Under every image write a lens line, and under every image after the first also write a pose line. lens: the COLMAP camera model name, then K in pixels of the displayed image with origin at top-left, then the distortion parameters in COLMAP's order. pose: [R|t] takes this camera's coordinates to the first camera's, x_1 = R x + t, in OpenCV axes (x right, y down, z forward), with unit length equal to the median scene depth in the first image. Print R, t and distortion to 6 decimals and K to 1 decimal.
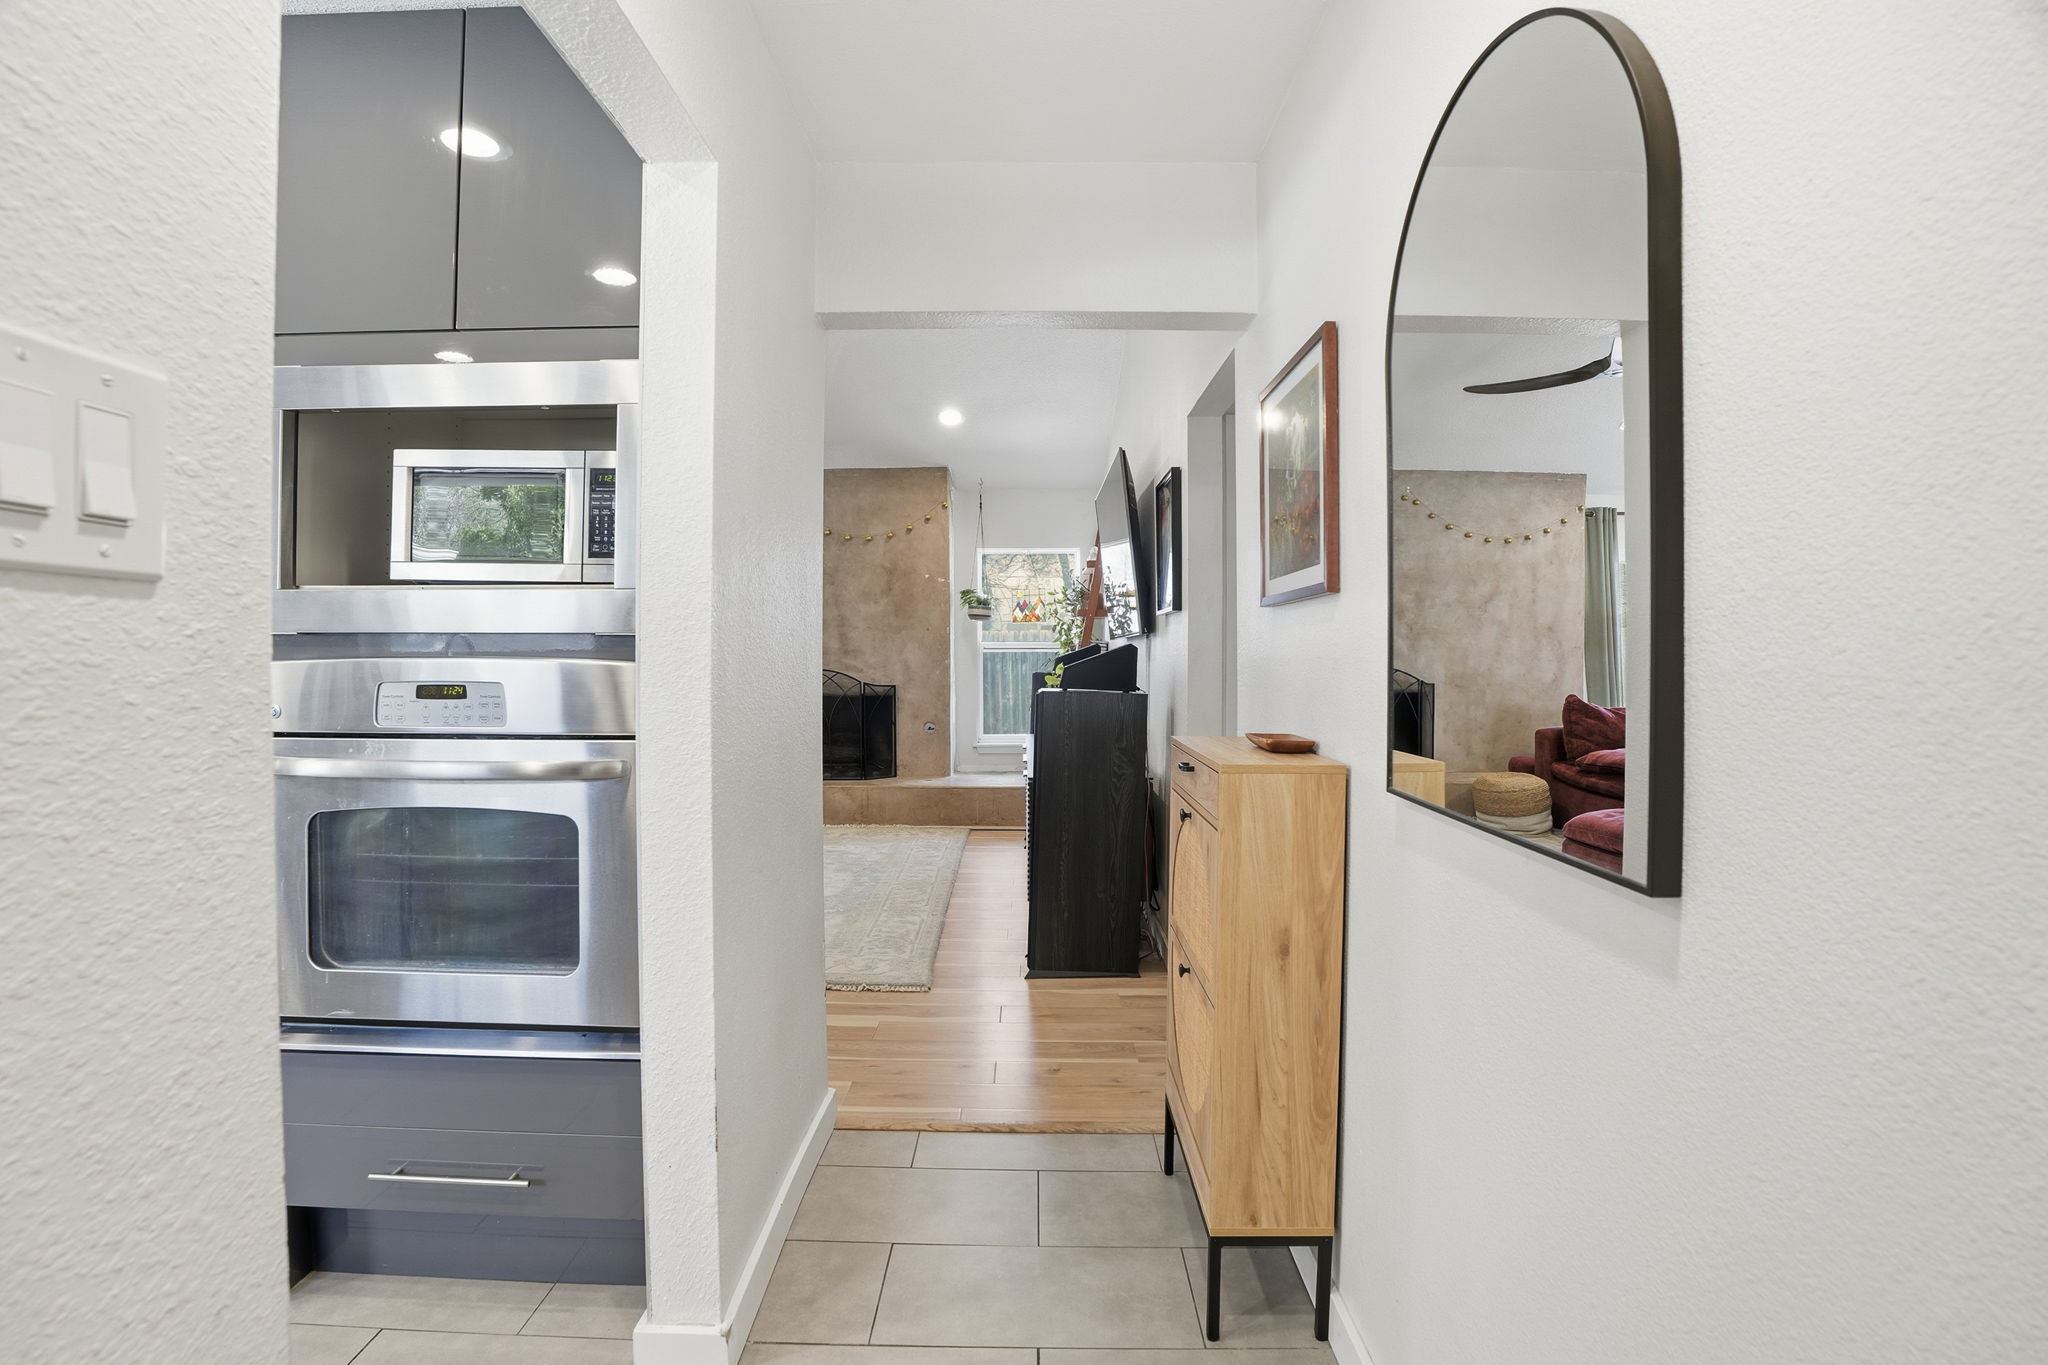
lens RADIAL K [[959.8, 0, 1020.6], [0, 959.8, 676.5], [0, 0, 1]] dist [-0.072400, 0.019691]
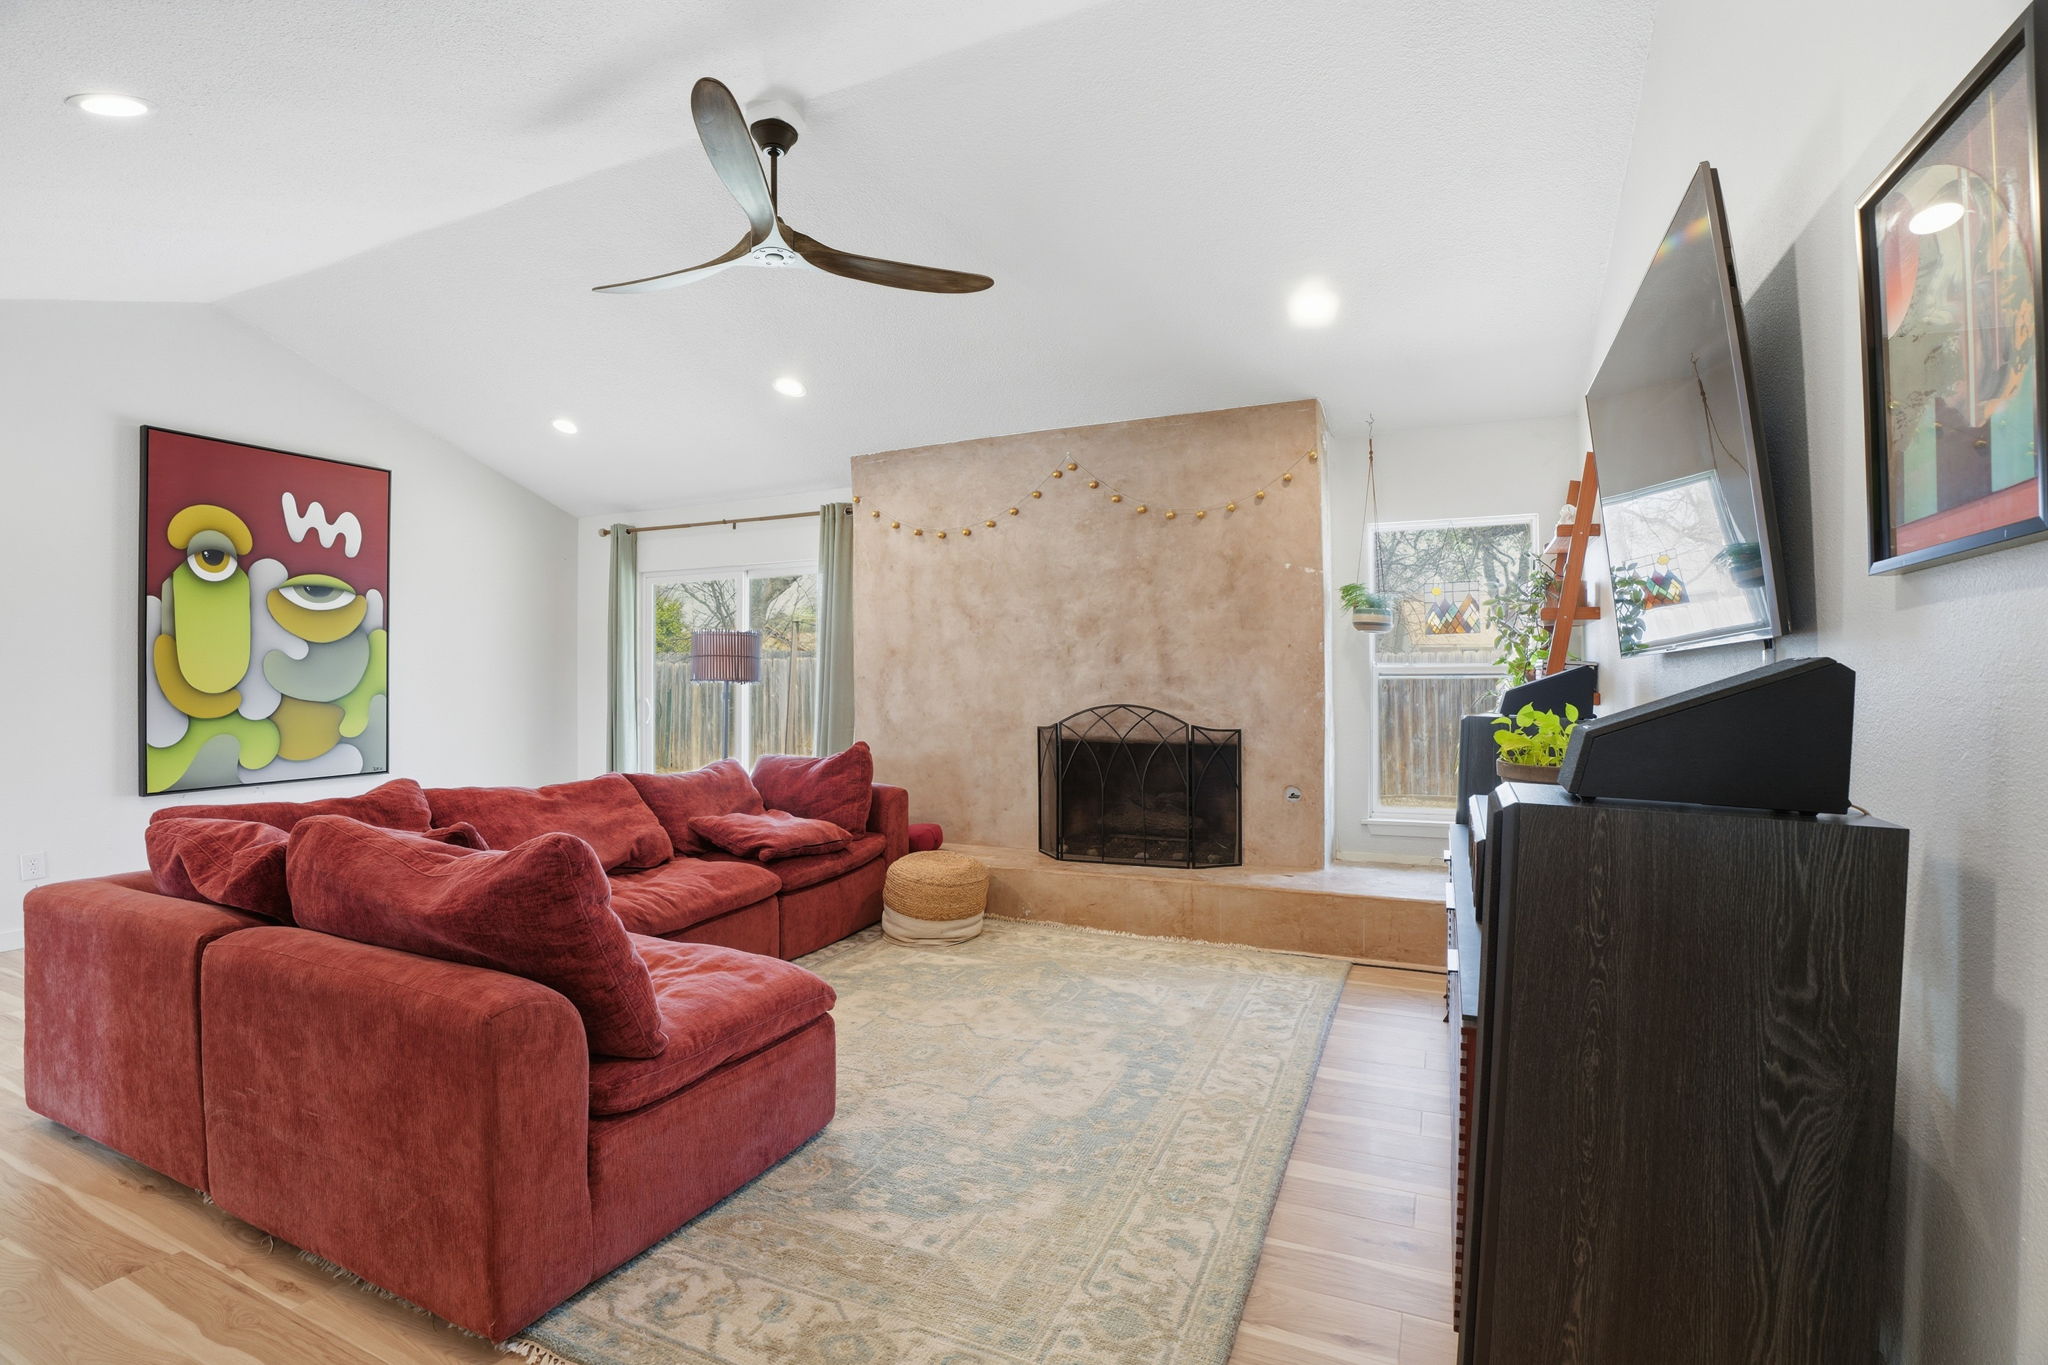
lens RADIAL K [[959.8, 0, 1020.6], [0, 959.8, 676.5], [0, 0, 1]] dist [-0.072400, 0.019691]
pose [[0.915477, -0.002587, -0.402361, -0.001362], [-0.008519, 0.999631, -0.025811, -0.009369], [0.402279, 0.027057, 0.915117, 0.325084]]
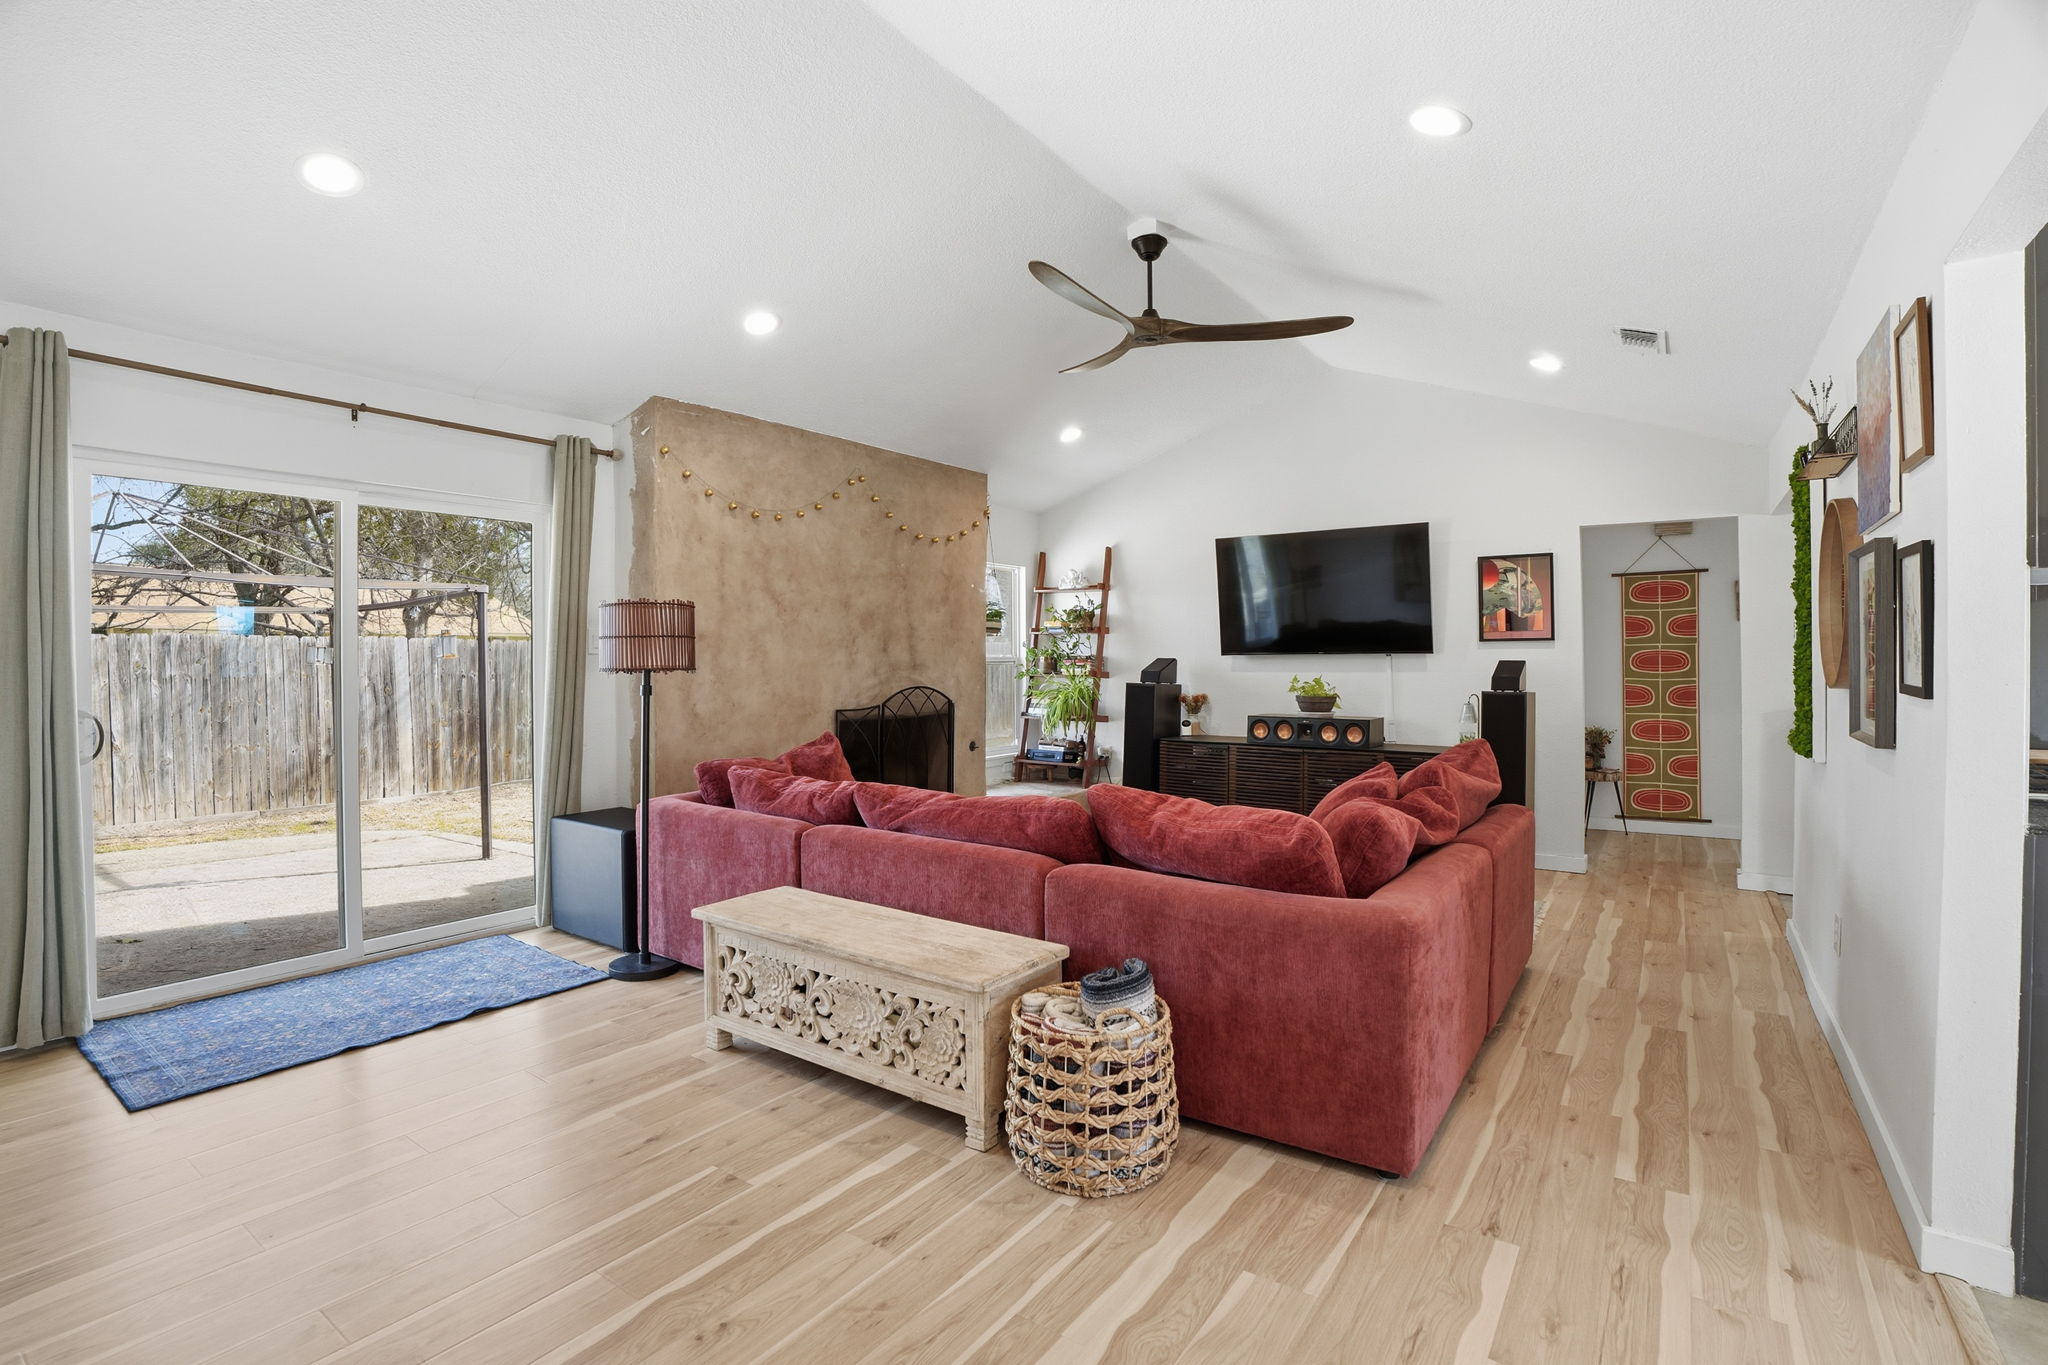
lens RADIAL K [[959.8, 0, 1020.6], [0, 959.8, 676.5], [0, 0, 1]] dist [-0.072400, 0.019691]
pose [[0.567366, -0.014185, 0.823344, -0.859407], [0.024765, 0.999693, 0.000157, -0.014167], [-0.823093, 0.020300, 0.567543, 0.425981]]
